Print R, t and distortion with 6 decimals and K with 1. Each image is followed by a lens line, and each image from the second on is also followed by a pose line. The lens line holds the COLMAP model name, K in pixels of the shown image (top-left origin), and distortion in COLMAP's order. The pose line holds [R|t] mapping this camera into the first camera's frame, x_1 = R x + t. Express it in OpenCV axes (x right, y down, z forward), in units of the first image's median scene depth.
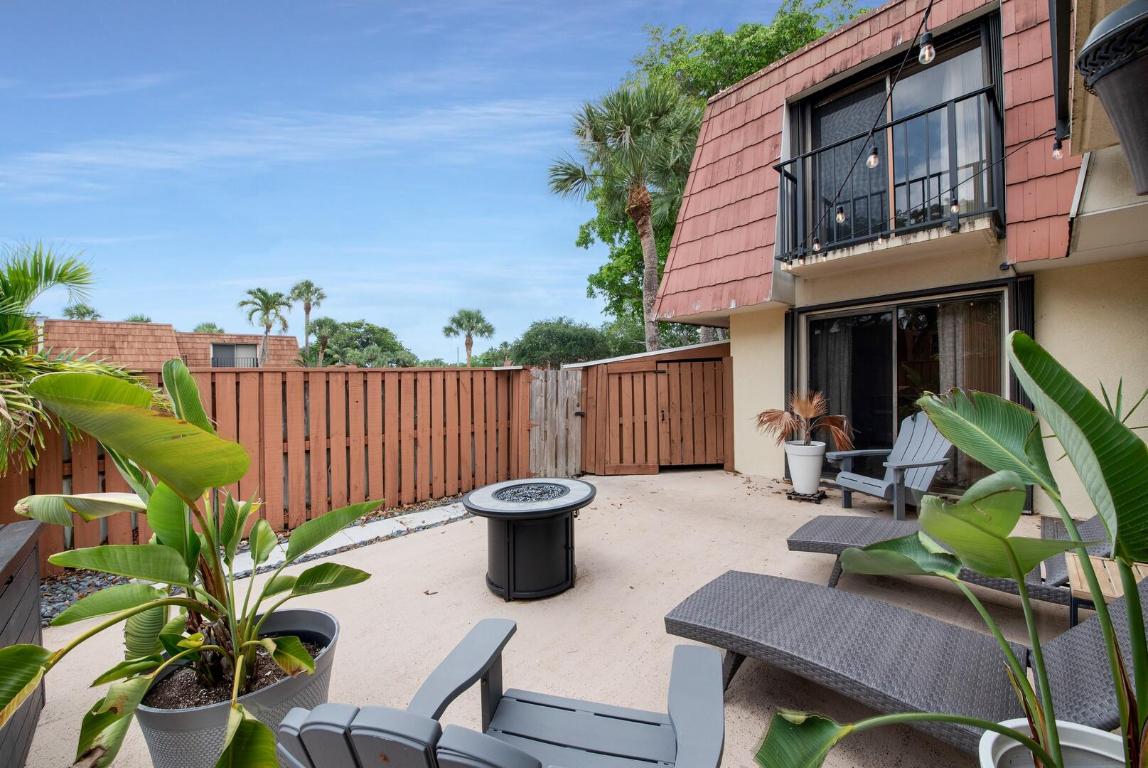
lens RADIAL K [[431.7, 0, 573.9], [0, 431.7, 381.2], [0, 0, 1]] dist [-0.019104, -0.000511]
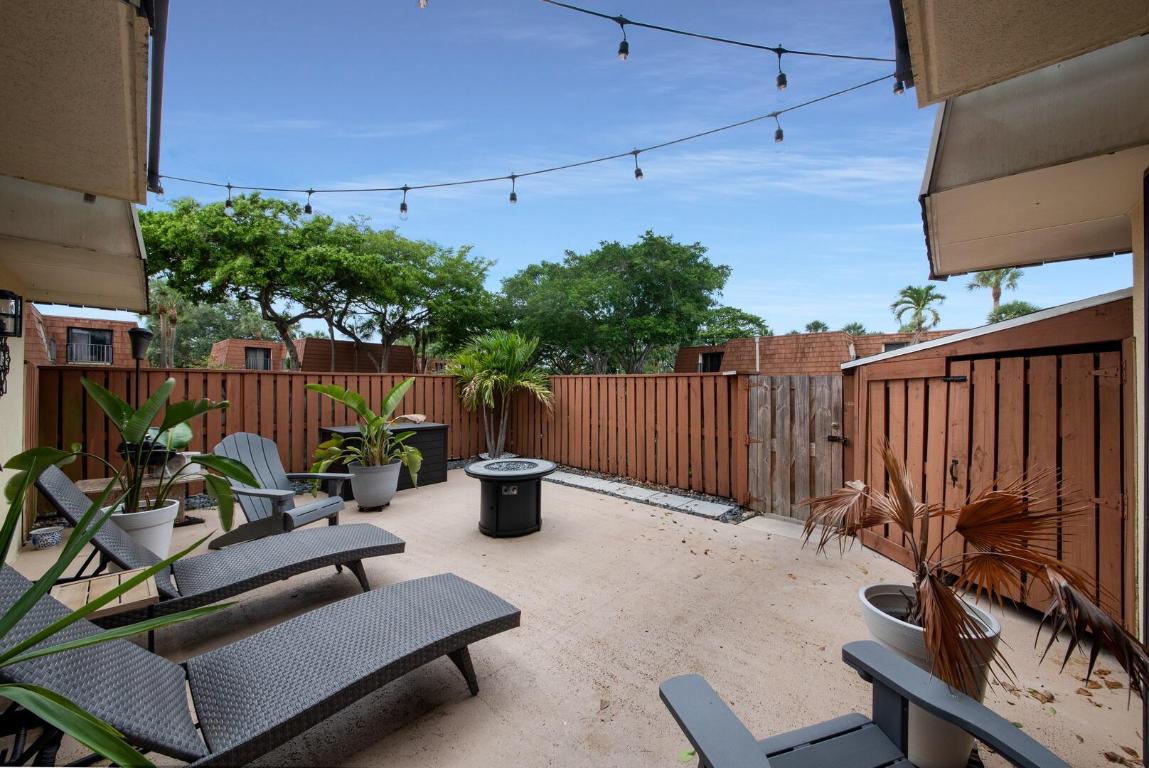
lens RADIAL K [[402.3, 0, 569.2], [0, 402.3, 386.9], [0, 0, 1]] dist [-0.005546, -0.009384]
pose [[0.082494, 0.034674, -0.995988, 0.613225], [-0.008164, 0.999385, 0.034116, -0.025277], [0.996558, 0.005317, 0.082726, 0.532918]]
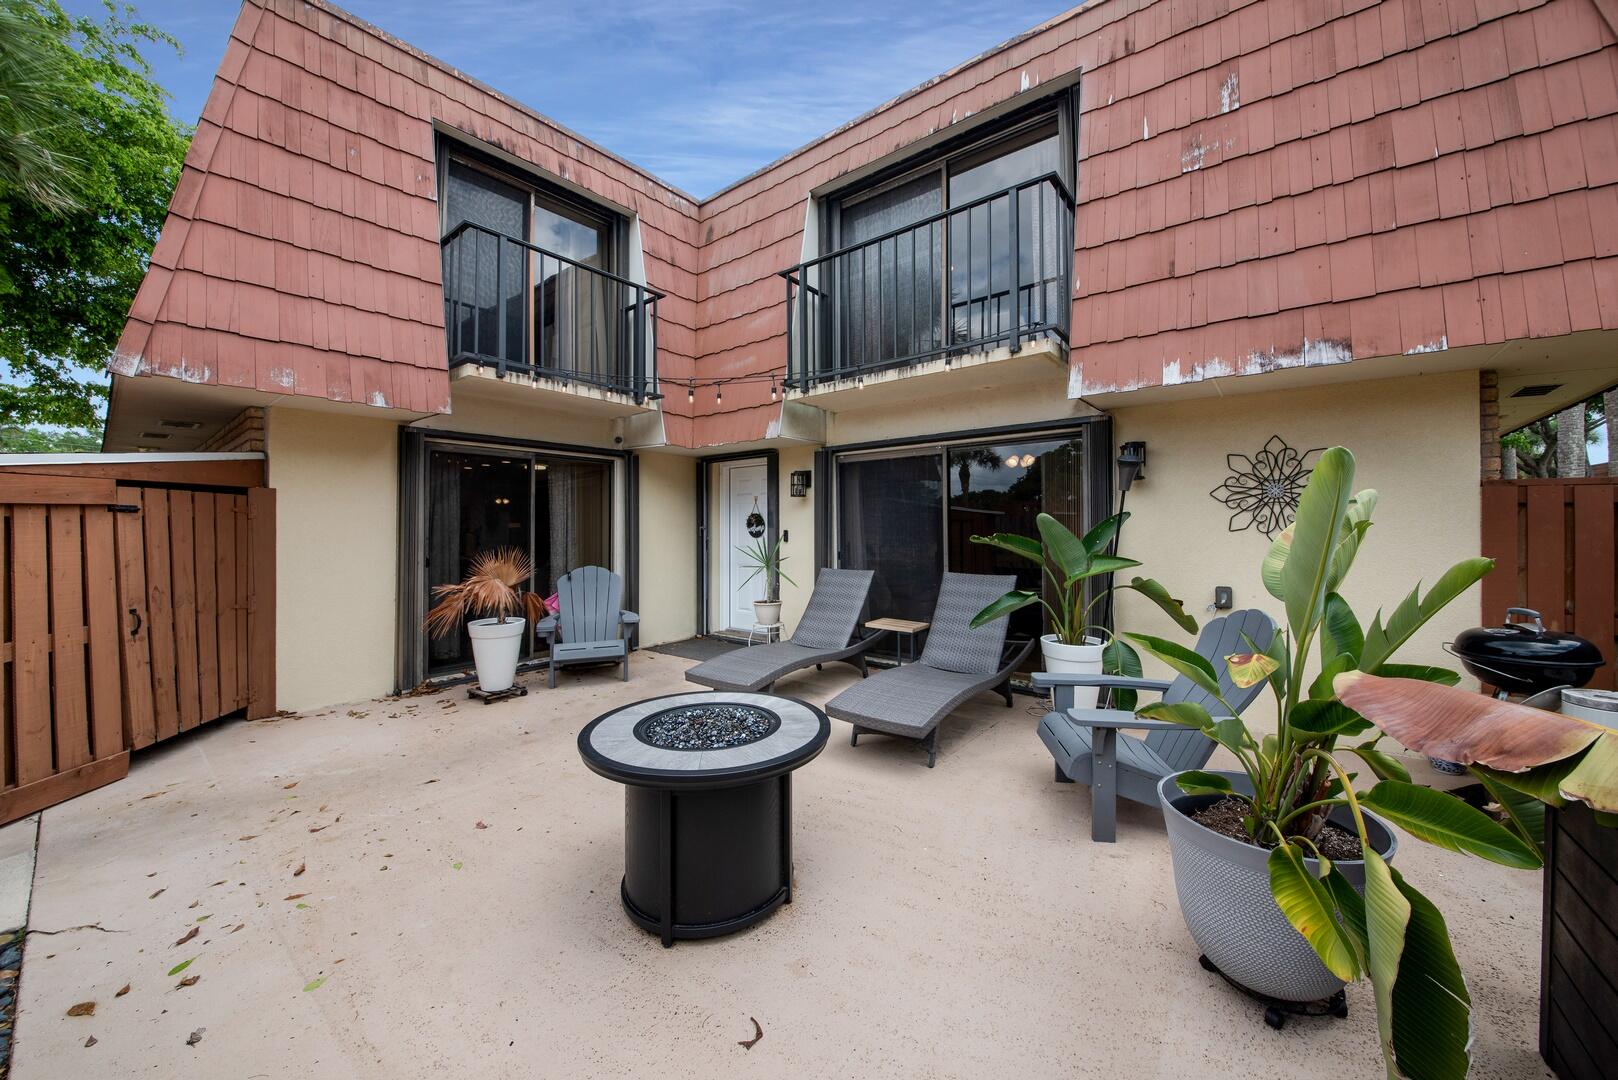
lens RADIAL K [[608.4, 0, 808.8], [0, 608.4, 536.1], [0, 0, 1]] dist [-0.019104, -0.000511]
pose [[-0.169655, 0.019725, 0.985306, -0.429274], [0.002525, 0.999805, -0.019580, 0.014068], [-0.985500, -0.000834, -0.169672, 0.488787]]
